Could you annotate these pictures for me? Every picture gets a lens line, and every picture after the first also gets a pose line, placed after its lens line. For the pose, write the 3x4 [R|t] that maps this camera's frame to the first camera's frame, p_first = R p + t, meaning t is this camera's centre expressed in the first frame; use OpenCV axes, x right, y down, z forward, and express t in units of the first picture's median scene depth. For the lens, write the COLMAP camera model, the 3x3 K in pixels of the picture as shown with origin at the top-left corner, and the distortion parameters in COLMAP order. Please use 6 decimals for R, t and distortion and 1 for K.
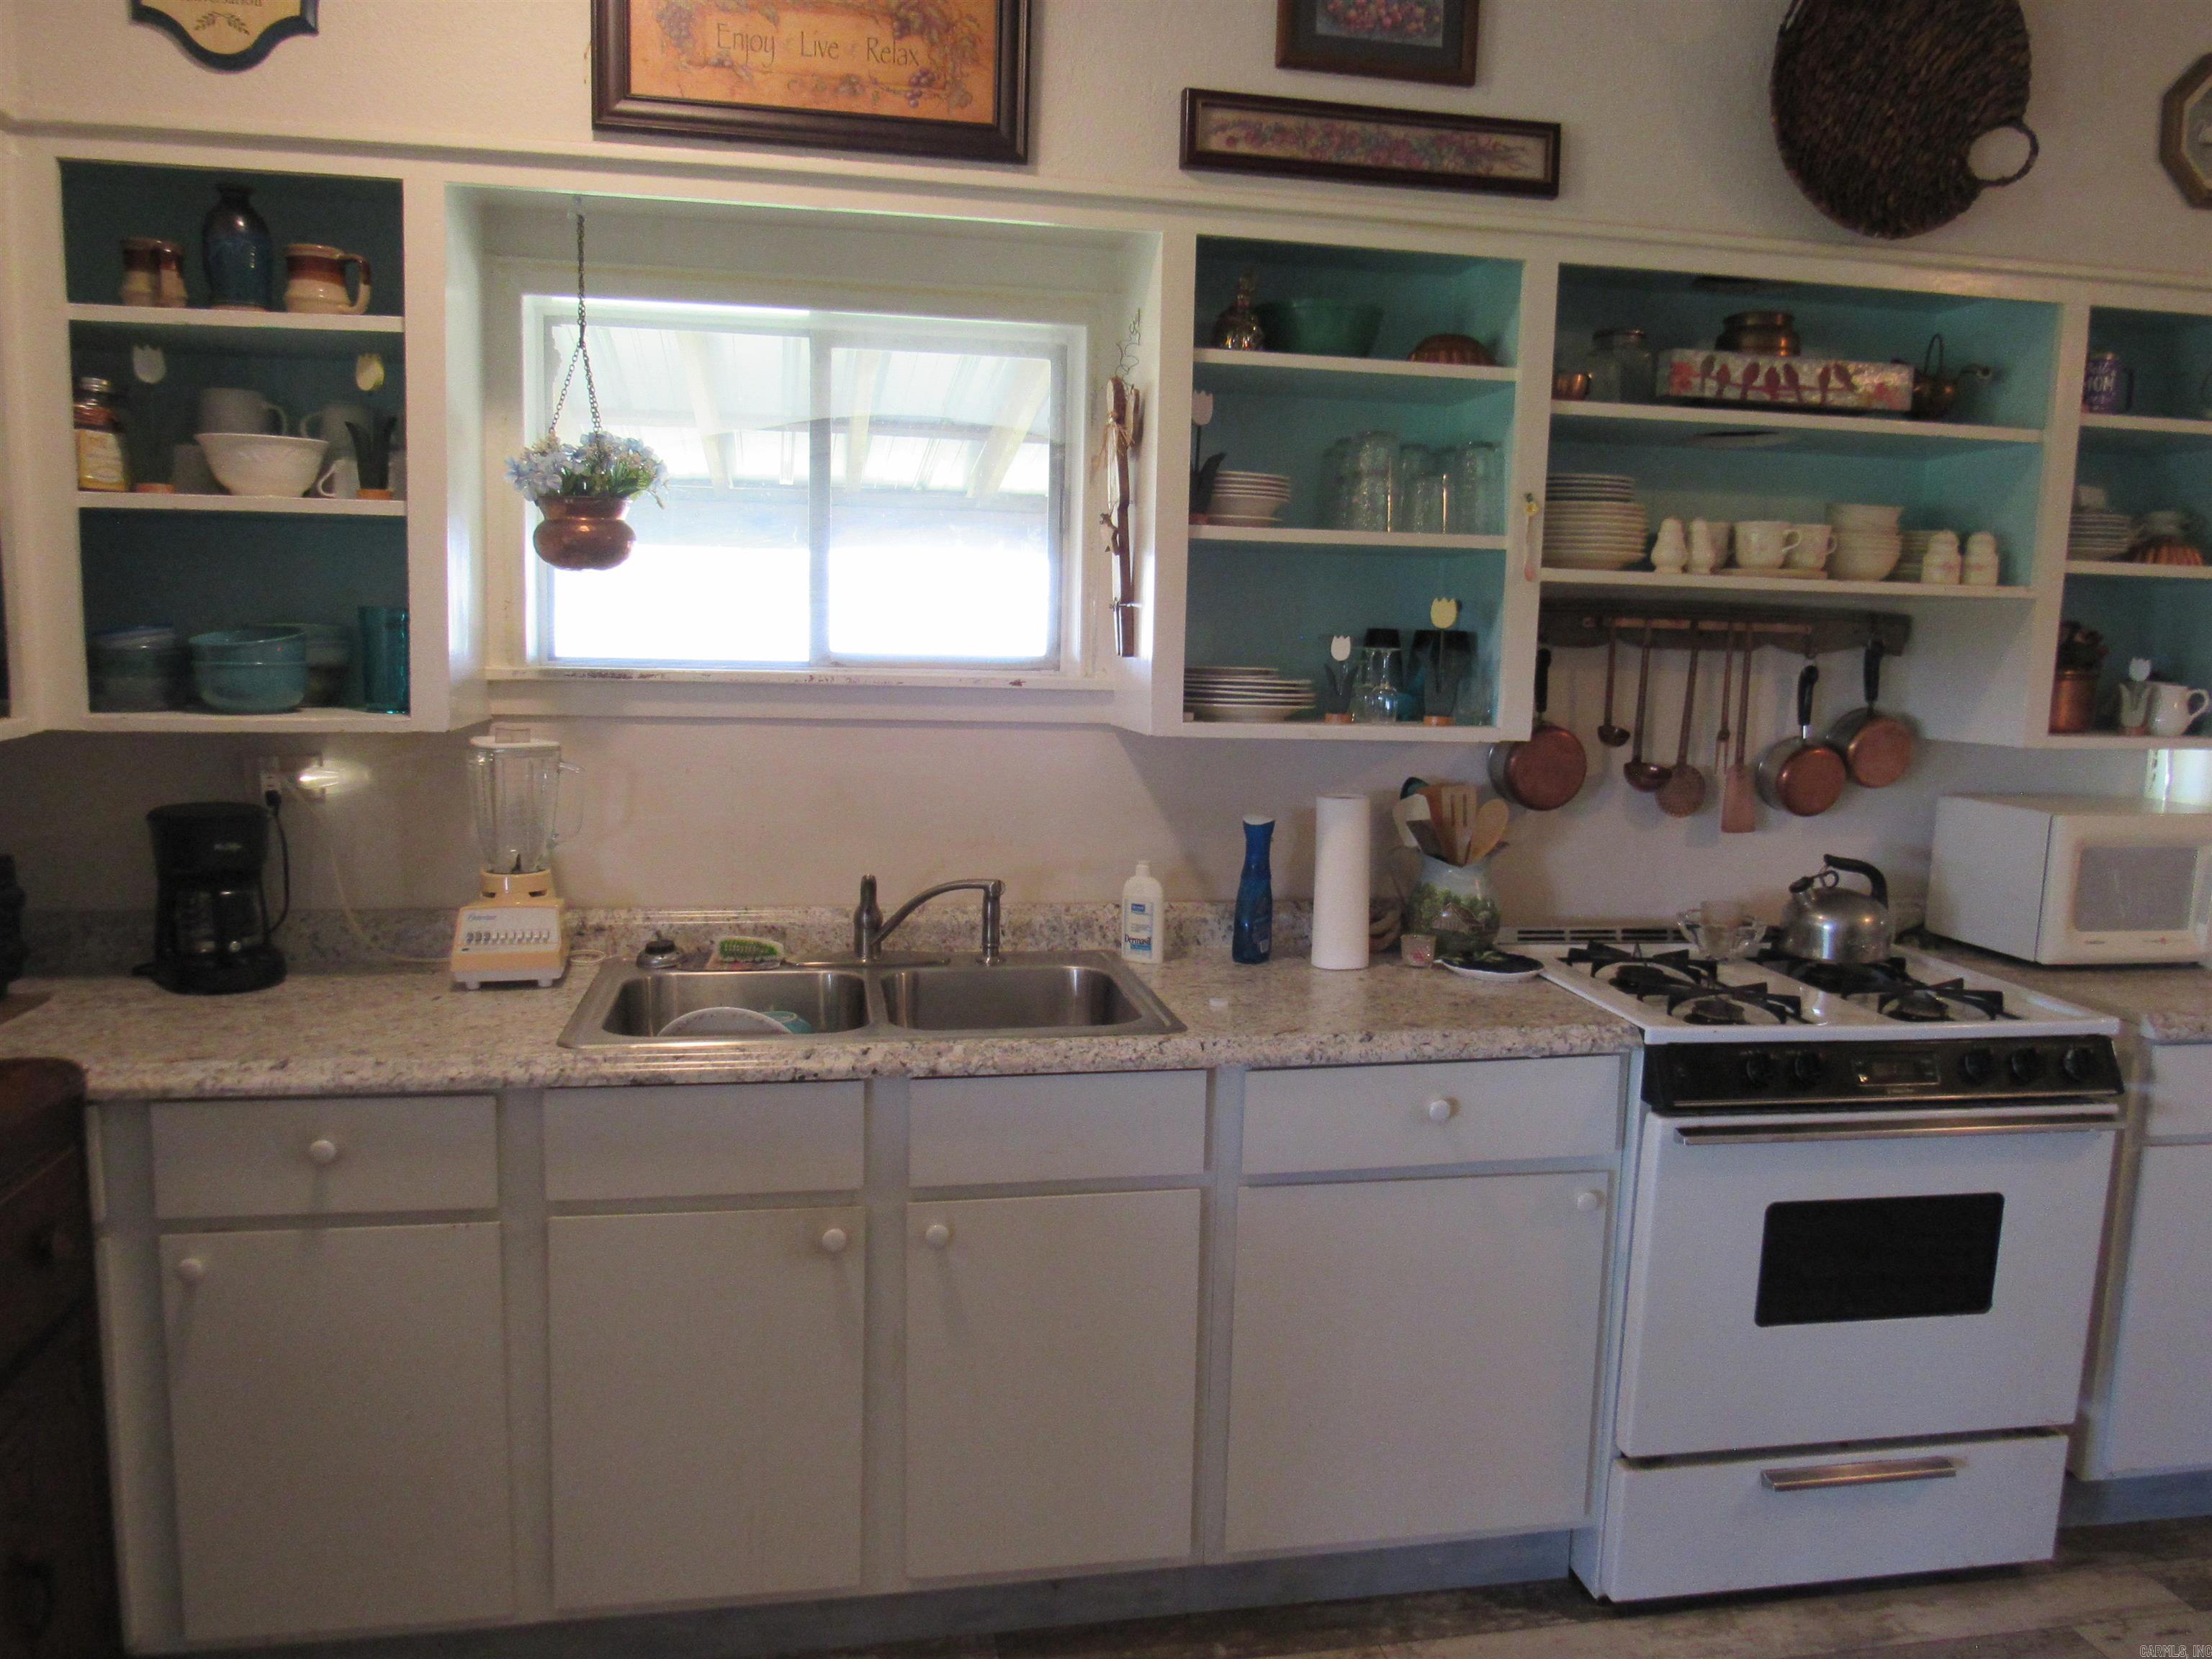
lens RADIAL K [[1582.4, 0, 1127.7], [0, 1582.4, 832.8], [0, 0, 1]] dist [-0.021305, 0.001237]
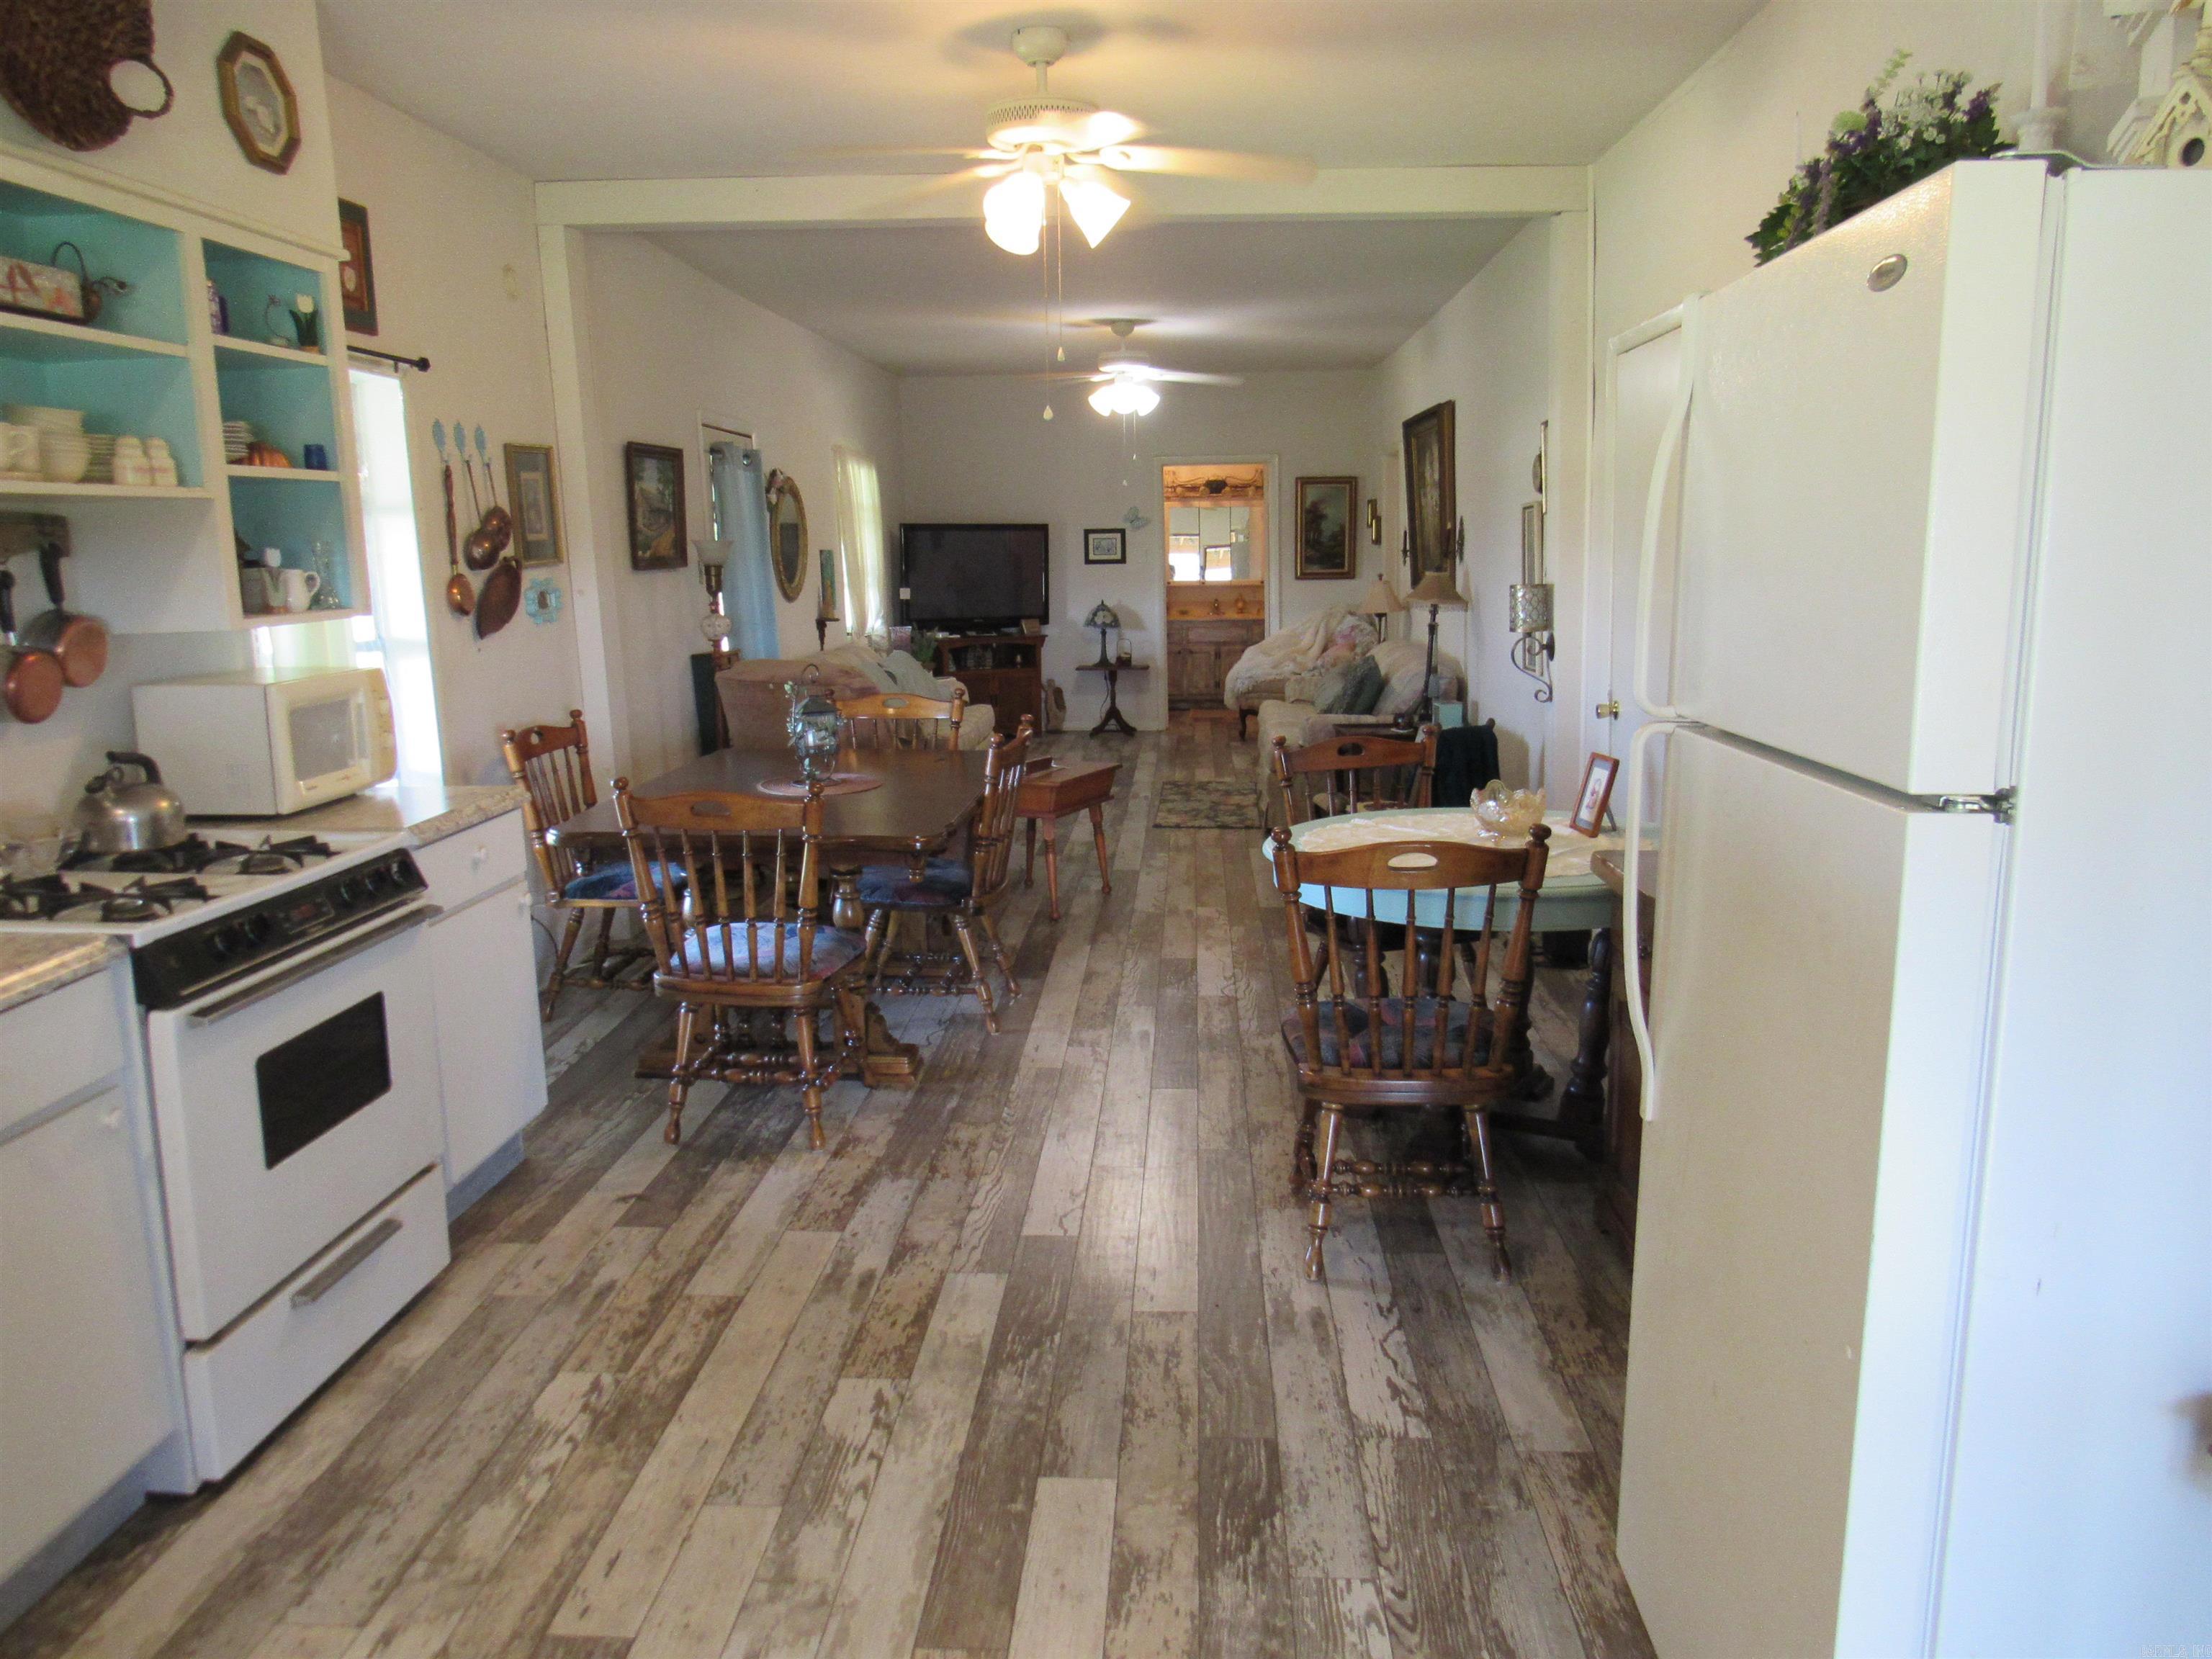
lens RADIAL K [[1582.4, 0, 1115.8], [0, 1582.4, 829.6], [0, 0, 1]] dist [-0.021305, 0.001237]
pose [[0.244338, -0.208288, 0.947056, -0.392095], [0.145612, 0.973465, 0.176529, -0.022729], [-0.958695, 0.094770, 0.268184, 0.102324]]
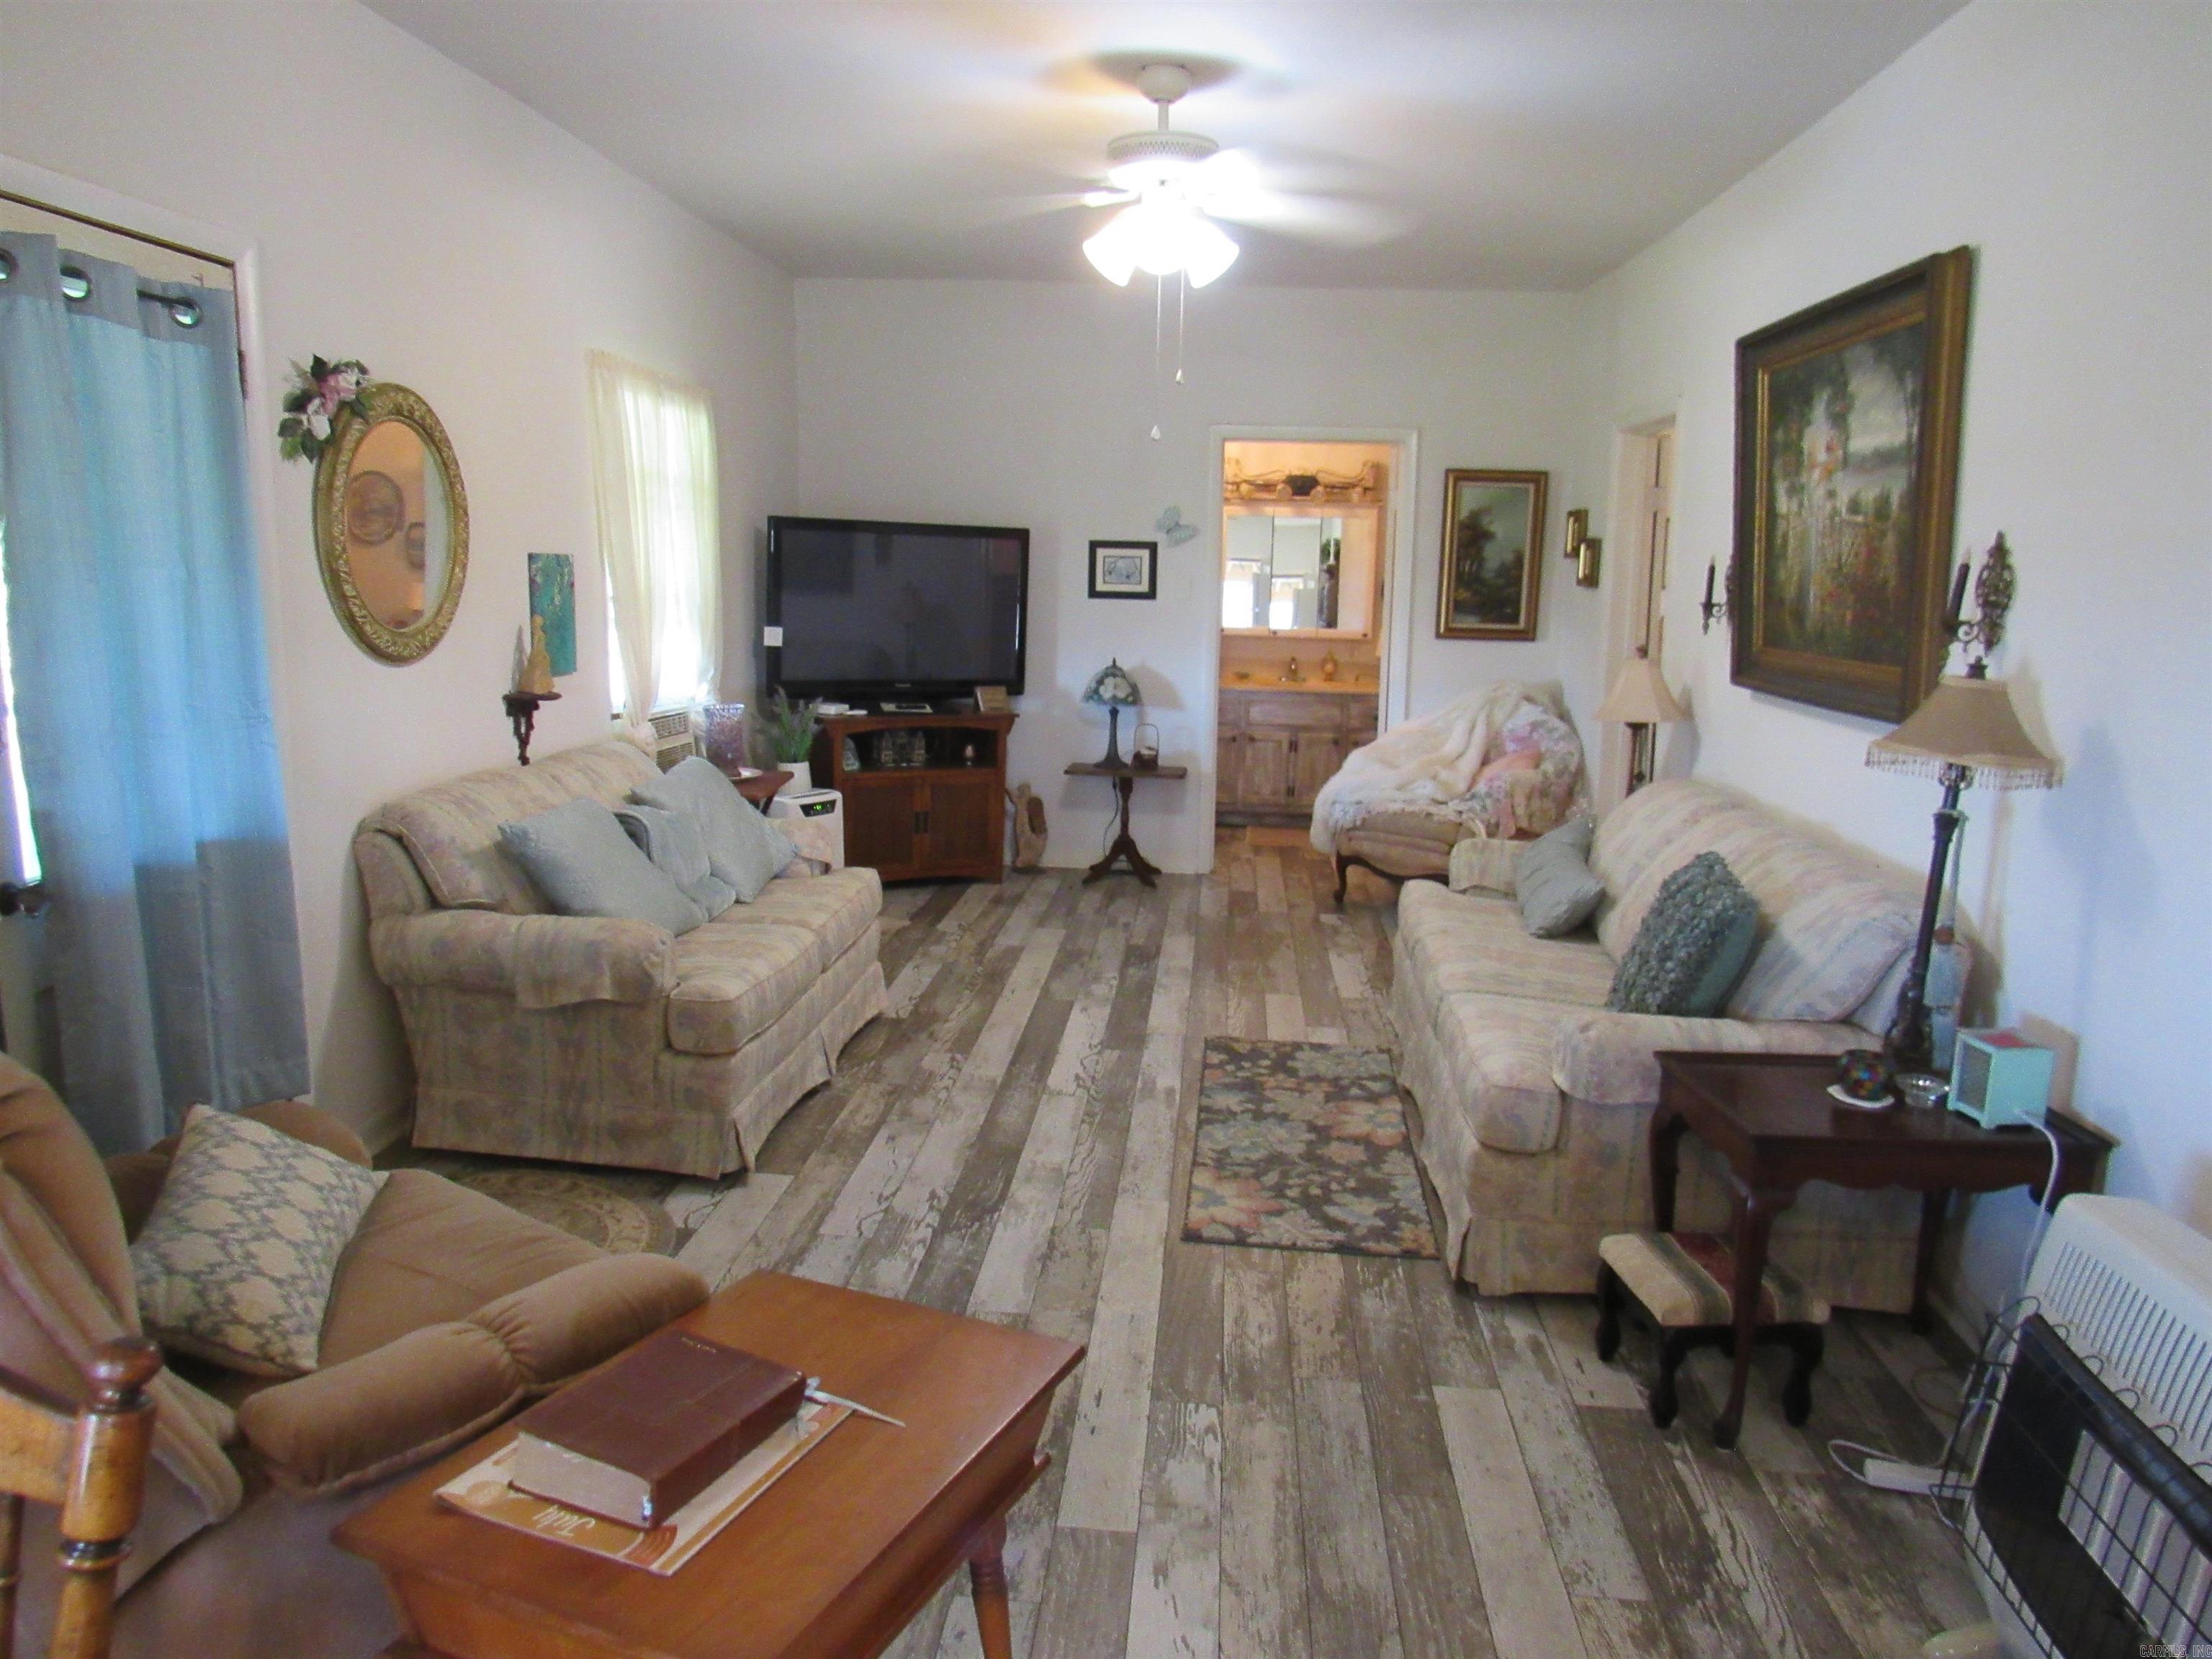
lens RADIAL K [[1582.4, 0, 1112.5], [0, 1582.4, 837.8], [0, 0, 1]] dist [-0.021305, 0.001237]
pose [[0.271934, -0.187897, 0.943794, 1.547421], [0.104162, 0.980737, 0.165240, -0.016255], [-0.956662, 0.053373, 0.286267, 0.567143]]
